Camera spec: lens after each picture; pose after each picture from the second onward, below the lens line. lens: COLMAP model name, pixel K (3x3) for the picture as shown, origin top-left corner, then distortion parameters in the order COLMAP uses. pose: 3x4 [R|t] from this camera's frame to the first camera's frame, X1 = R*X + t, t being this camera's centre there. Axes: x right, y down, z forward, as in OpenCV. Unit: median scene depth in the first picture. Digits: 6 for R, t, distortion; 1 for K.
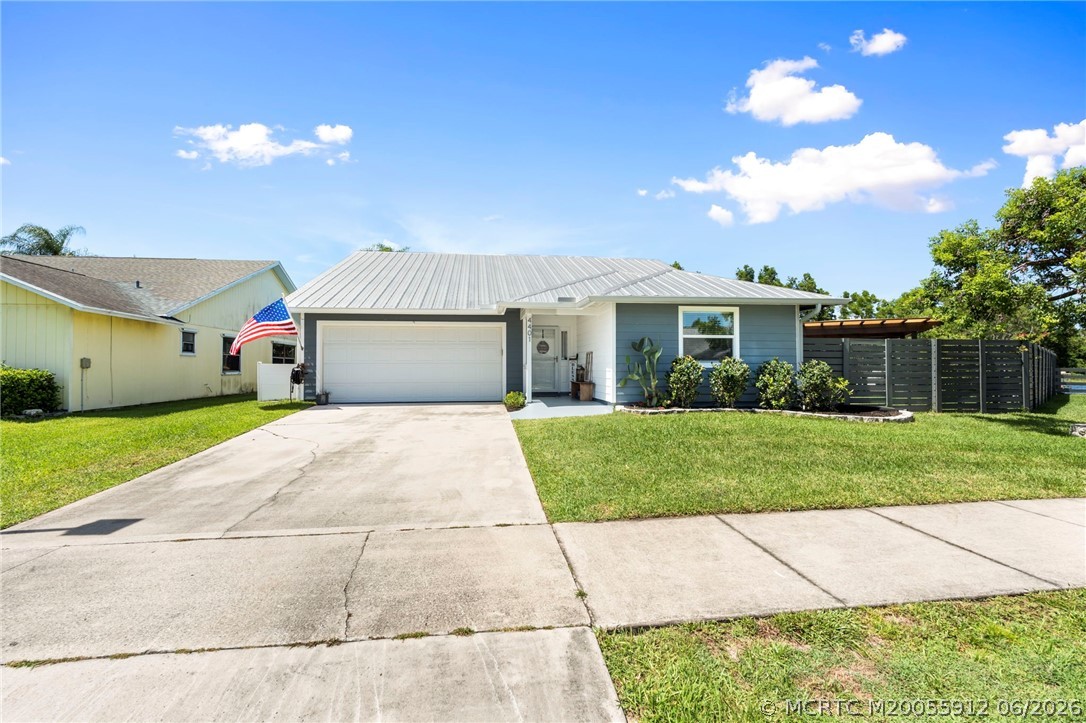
lens RADIAL K [[447.0, 0, 543.0], [0, 447.0, 361.5], [0, 0, 1]] dist [-0.000988, -0.000040]
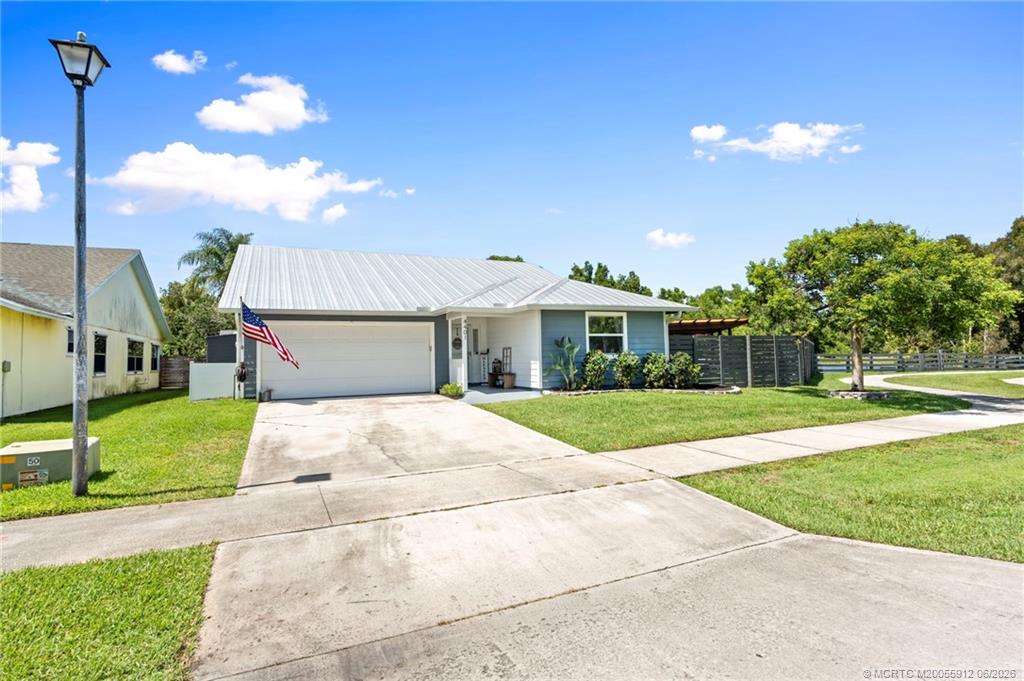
lens RADIAL K [[458.8, 0, 512.0], [0, 458.8, 340.5], [0, 0, 1]] dist [-0.000739, -0.000192]
pose [[0.962222, -0.007992, 0.272147, -0.264539], [0.016061, 0.999495, -0.027435, -0.007575], [-0.271790, 0.030769, 0.961865, -0.211500]]
